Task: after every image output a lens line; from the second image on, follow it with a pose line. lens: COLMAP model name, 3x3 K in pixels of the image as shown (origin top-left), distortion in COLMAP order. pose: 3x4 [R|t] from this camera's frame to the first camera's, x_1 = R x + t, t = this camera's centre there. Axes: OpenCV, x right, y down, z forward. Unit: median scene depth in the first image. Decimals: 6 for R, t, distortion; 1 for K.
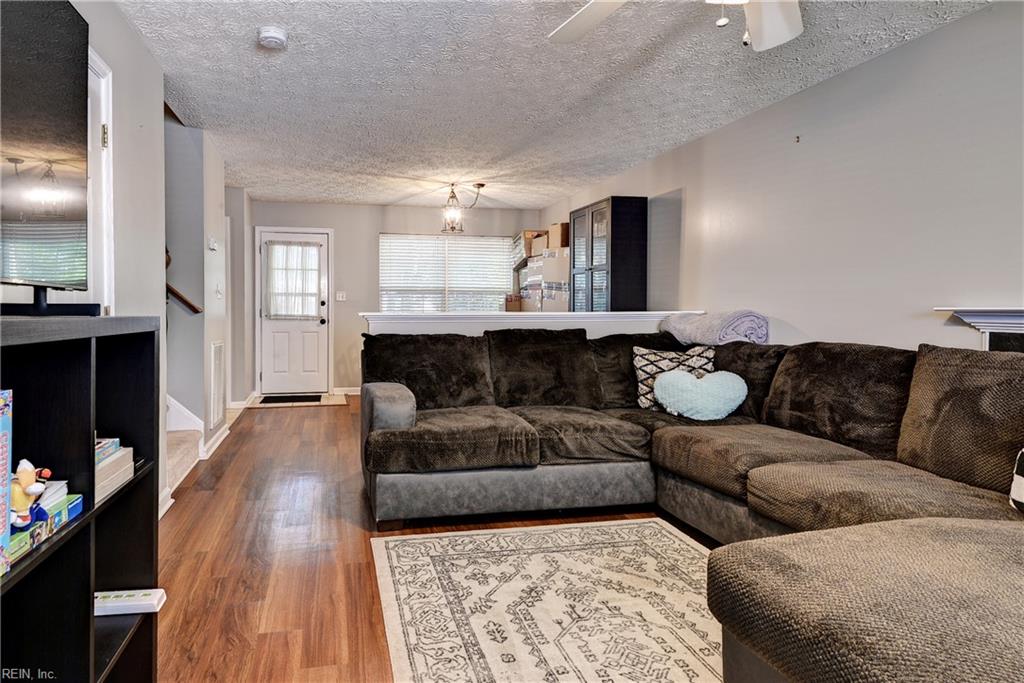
lens RADIAL K [[546.0, 0, 421.6], [0, 546.0, 320.2], [0, 0, 1]] dist [0.043283, -0.021267]
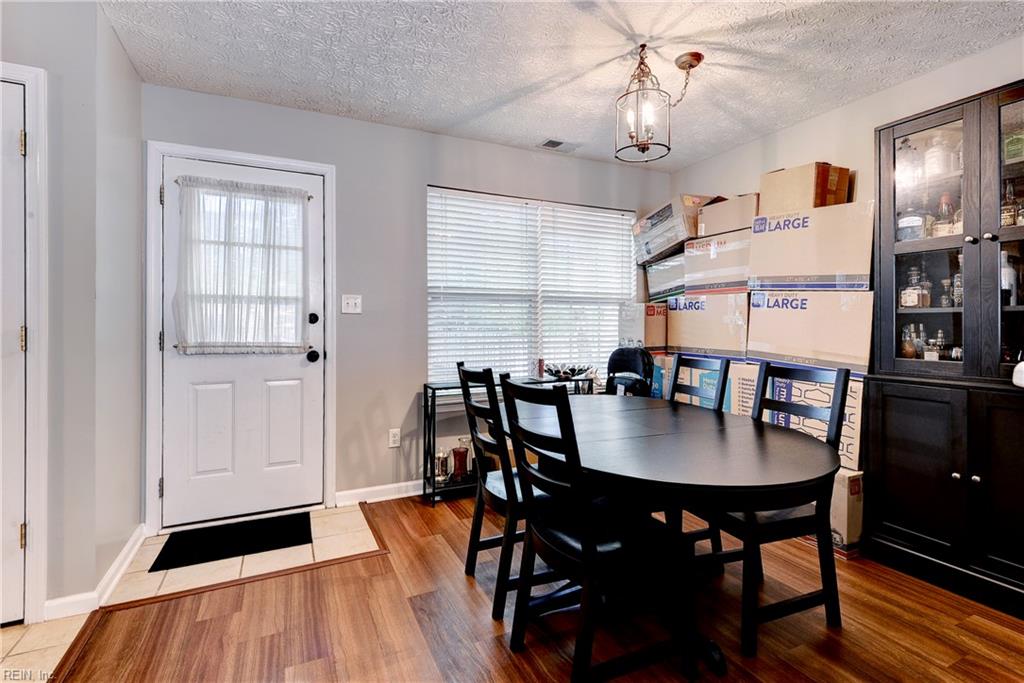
lens RADIAL K [[496.2, 0, 502.4], [0, 496.2, 325.9], [0, 0, 1]] dist [0.025744, -0.000107]
pose [[0.966300, -0.004173, 0.257386, -0.213940], [0.009668, 0.999751, -0.020090, -0.022192], [-0.257238, 0.021902, 0.966100, 0.865410]]
